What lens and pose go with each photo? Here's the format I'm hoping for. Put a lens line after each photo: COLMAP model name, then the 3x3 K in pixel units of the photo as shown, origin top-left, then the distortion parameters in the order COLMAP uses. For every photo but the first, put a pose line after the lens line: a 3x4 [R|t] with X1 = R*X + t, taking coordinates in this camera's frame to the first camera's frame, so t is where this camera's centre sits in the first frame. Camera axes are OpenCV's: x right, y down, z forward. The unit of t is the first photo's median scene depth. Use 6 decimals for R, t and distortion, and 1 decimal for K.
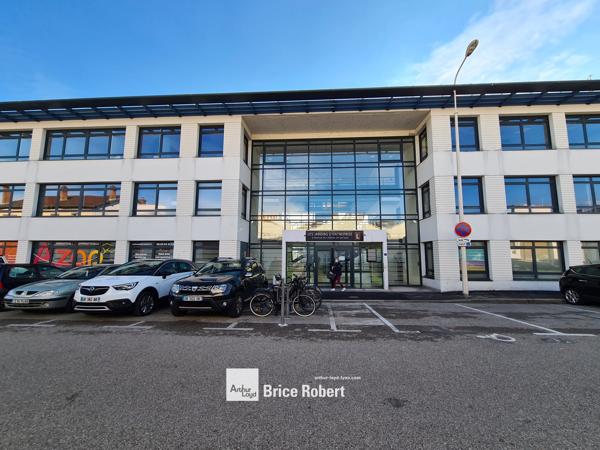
lens RADIAL K [[235.2, 0, 300.2], [0, 235.2, 227.9], [0, 0, 1]] dist [-0.001855, -0.000465]
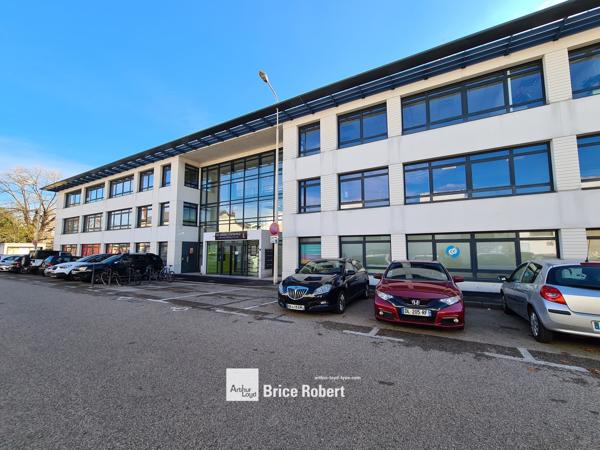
lens RADIAL K [[235.2, 0, 278.0], [0, 235.2, 230.3], [0, 0, 1]] dist [-0.001855, -0.000465]
pose [[0.897139, -0.043641, -0.439586, 0.895515], [0.055432, 0.998364, 0.014014, -0.000703], [0.438256, -0.036939, 0.898091, -0.054470]]
